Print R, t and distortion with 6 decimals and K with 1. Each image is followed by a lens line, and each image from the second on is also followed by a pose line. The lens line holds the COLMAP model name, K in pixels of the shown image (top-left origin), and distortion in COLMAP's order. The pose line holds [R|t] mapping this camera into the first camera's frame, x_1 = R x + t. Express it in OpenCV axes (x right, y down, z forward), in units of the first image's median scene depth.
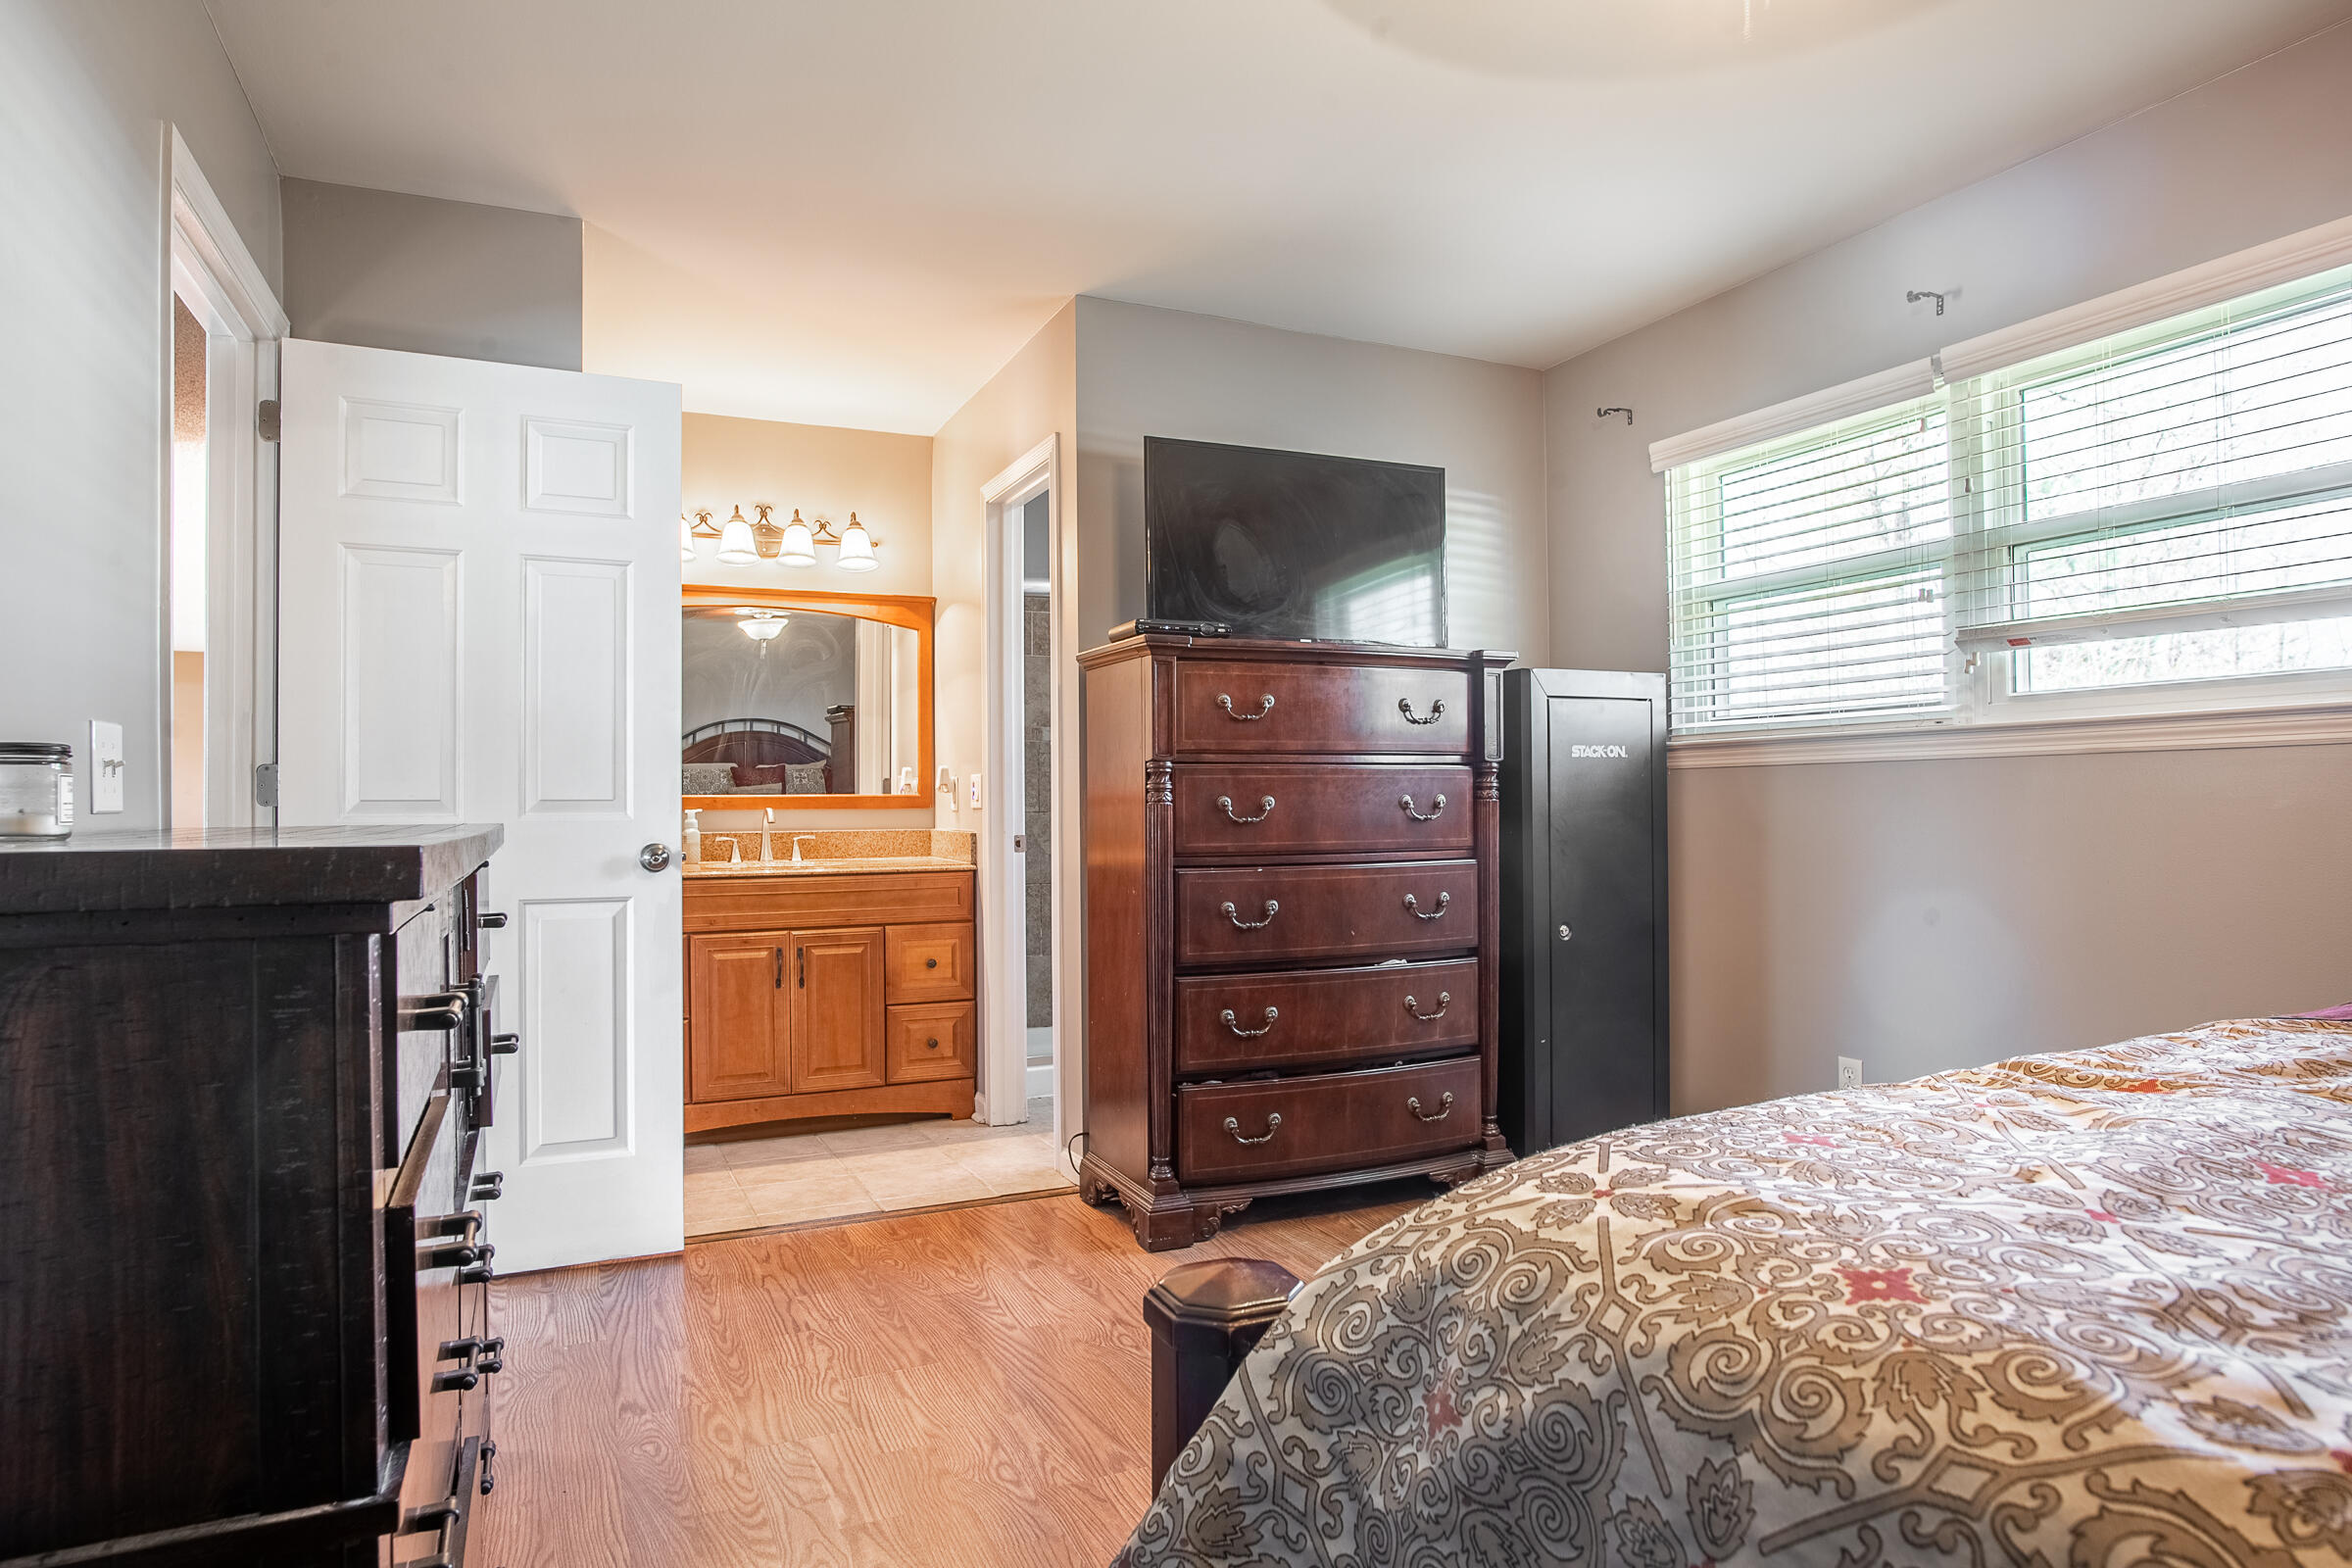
lens RADIAL K [[1366.2, 0, 1176.0], [0, 1366.2, 784.0], [0, 0, 1]] dist [-0.039468, 0.017493]
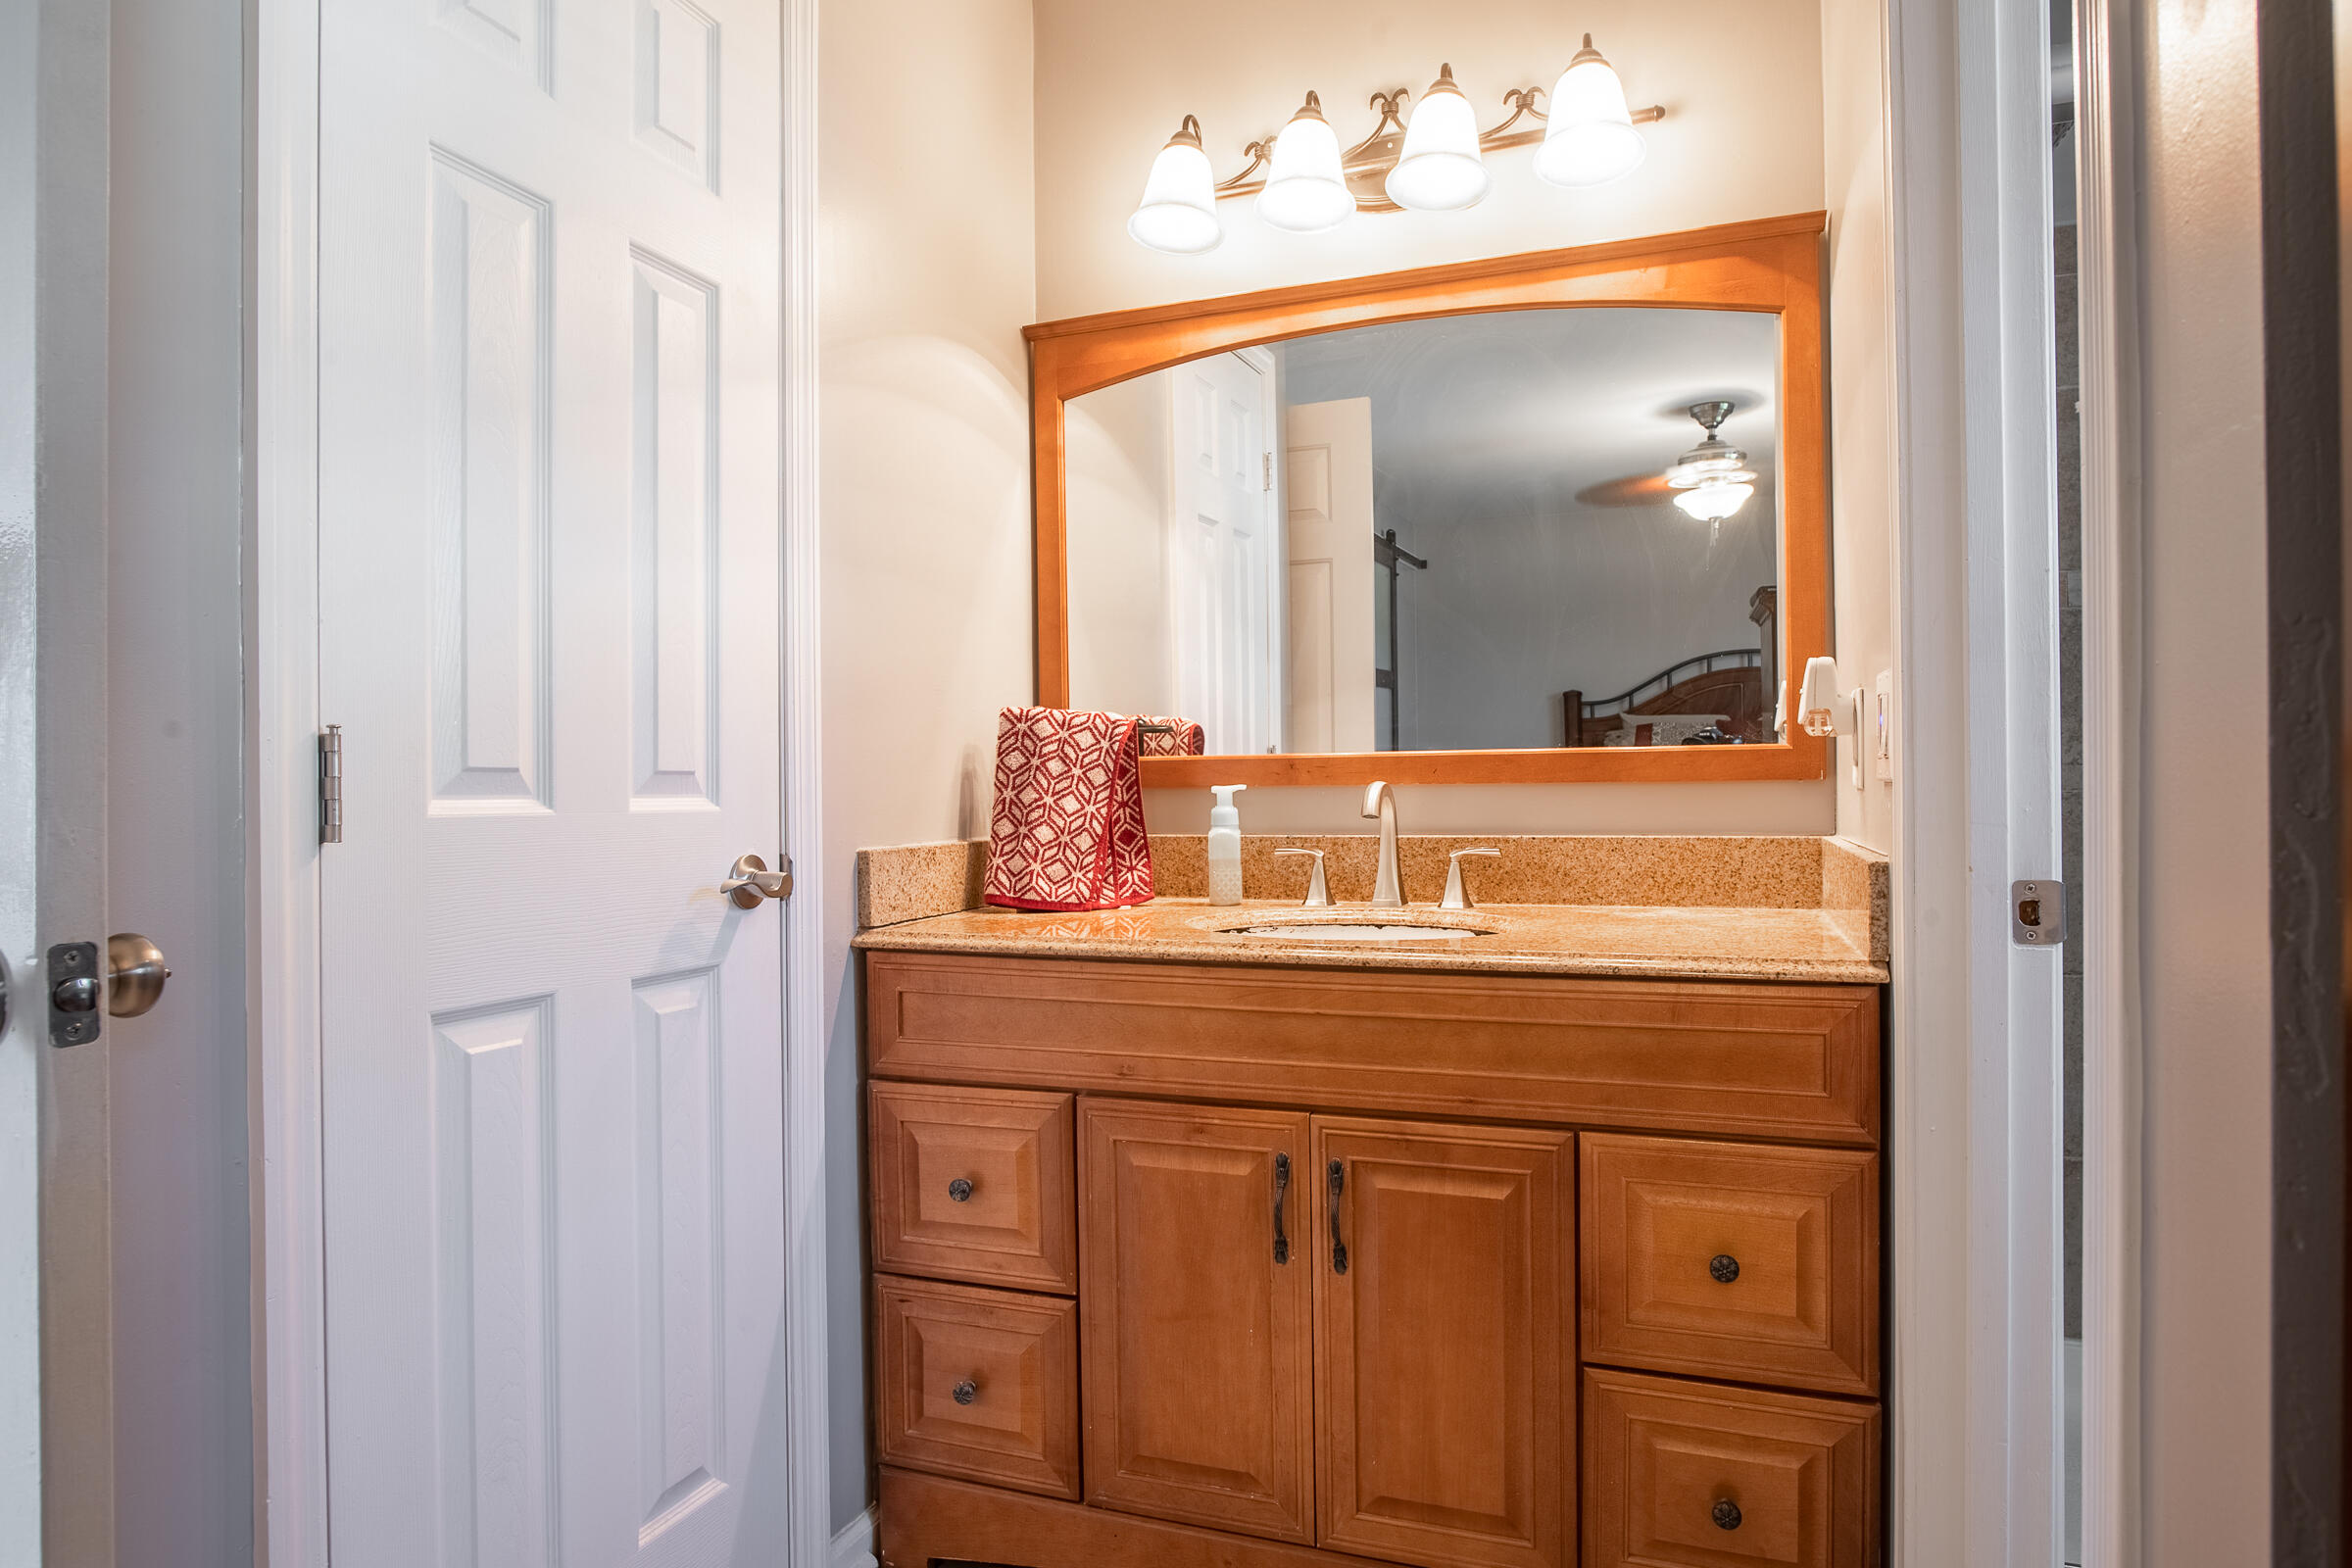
lens RADIAL K [[1366.2, 0, 1176.0], [0, 1366.2, 784.0], [0, 0, 1]] dist [-0.039468, 0.017493]
pose [[0.696014, 0.001300, -0.718027, -0.040932], [0.016102, 0.999719, 0.017419, 0.010293], [0.717847, -0.023686, 0.695798, 0.695550]]
